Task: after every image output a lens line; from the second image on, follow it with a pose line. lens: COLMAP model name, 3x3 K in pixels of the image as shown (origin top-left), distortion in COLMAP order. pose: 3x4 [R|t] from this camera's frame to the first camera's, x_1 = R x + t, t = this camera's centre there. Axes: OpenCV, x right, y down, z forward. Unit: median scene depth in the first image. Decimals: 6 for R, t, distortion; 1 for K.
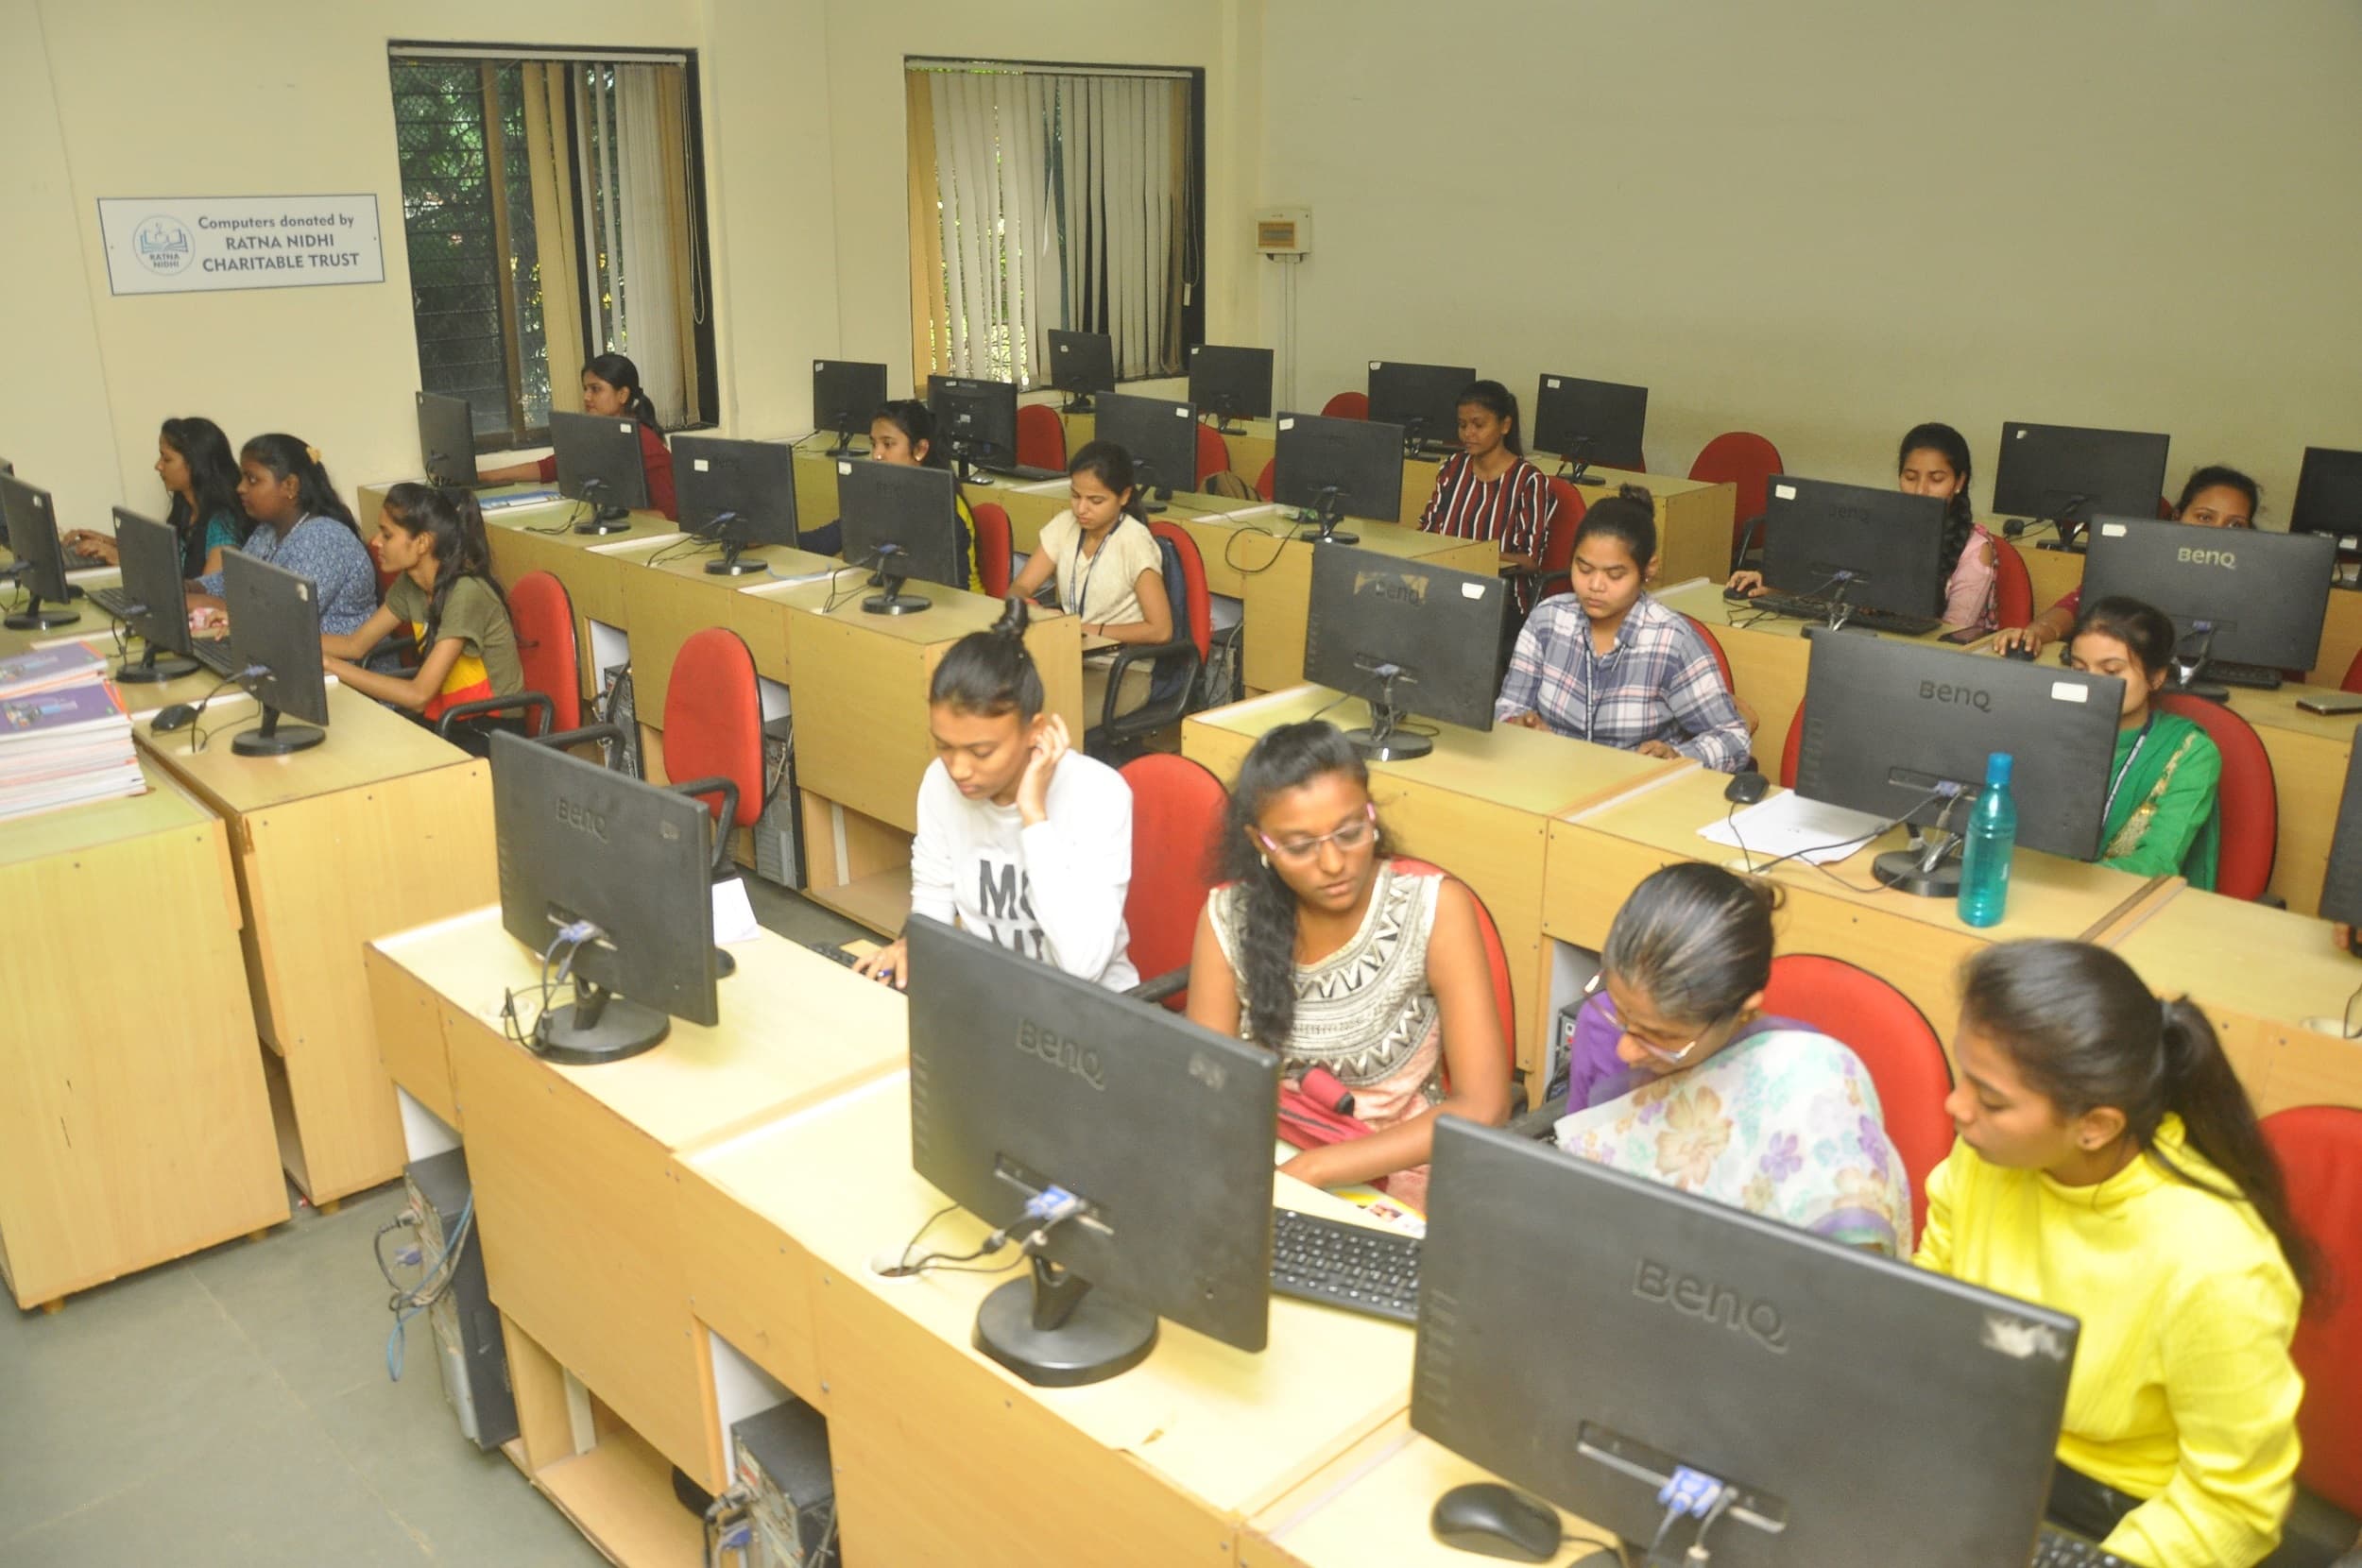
lens RADIAL K [[1853.7, 0, 1154.3], [0, 1853.7, 786.7], [0, 0, 1]] dist [-0.154984, 0.130887]
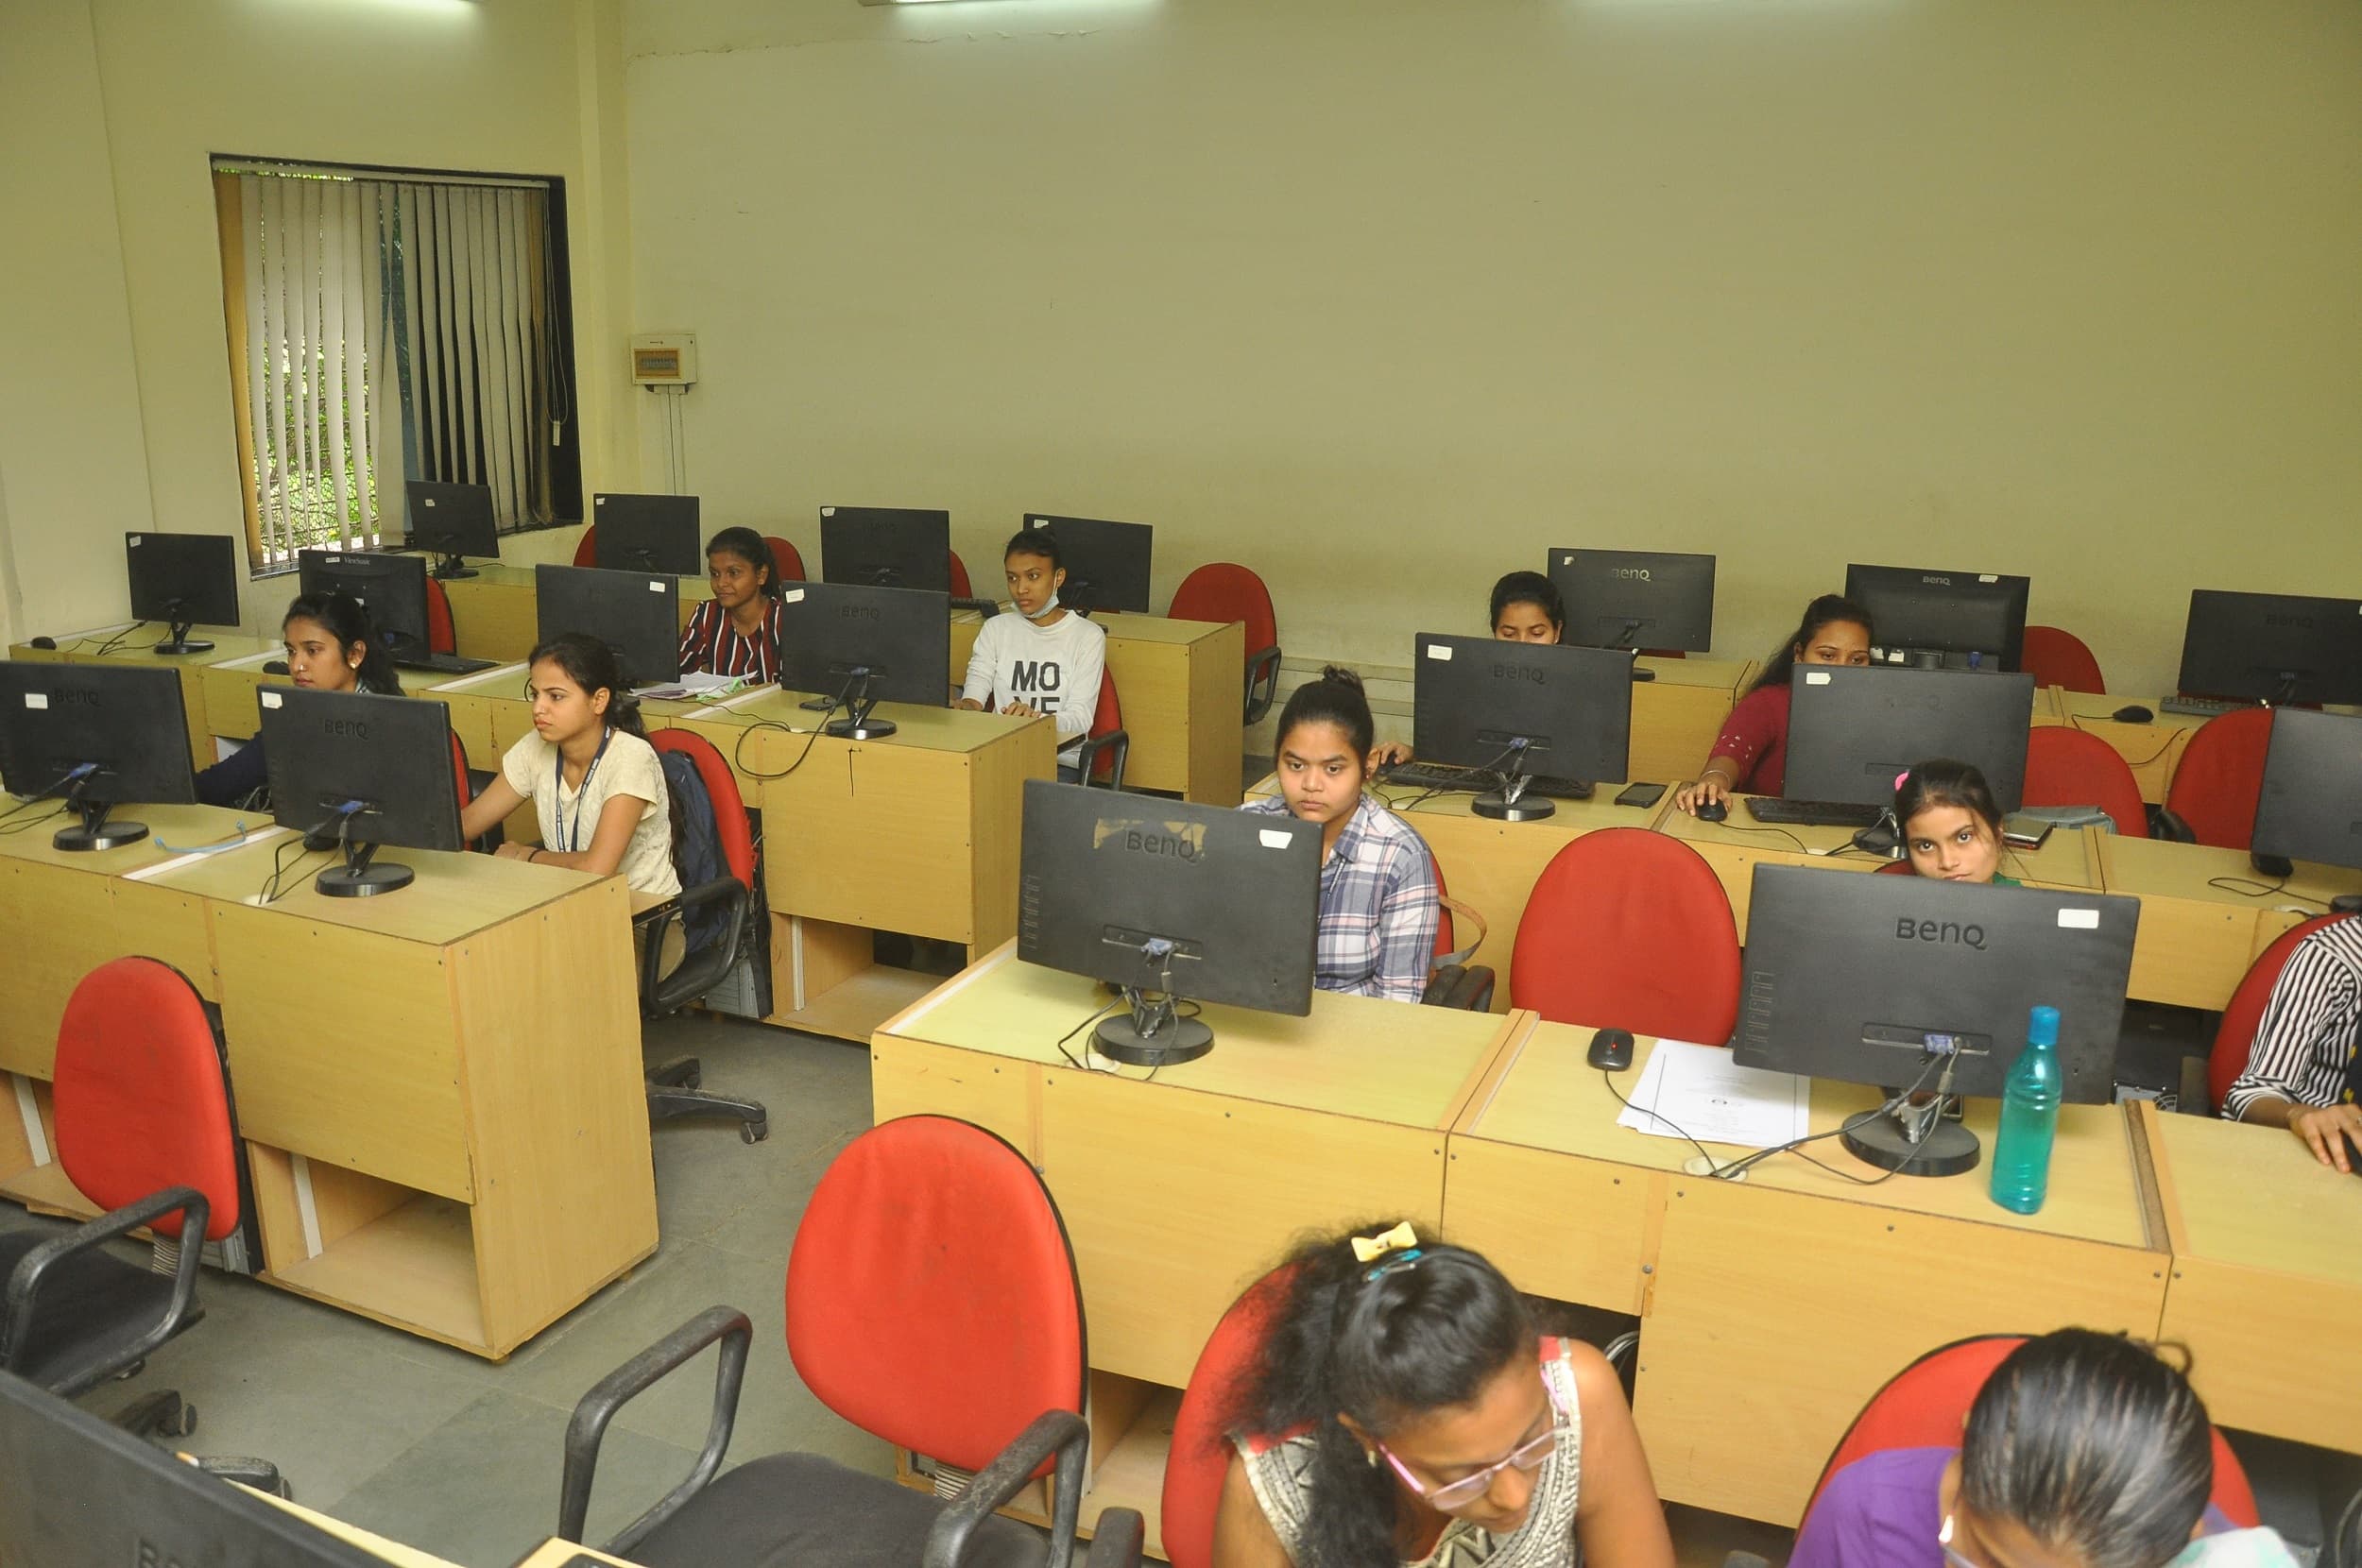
lens RADIAL K [[1853.7, 0, 1154.3], [0, 1853.7, 786.7], [0, 0, 1]] dist [-0.154984, 0.130887]
pose [[0.924553, -0.088510, 0.370631, -0.088217], [0.110300, 0.993173, -0.037970, -0.057322], [-0.364740, 0.075986, 0.928004, 0.162548]]
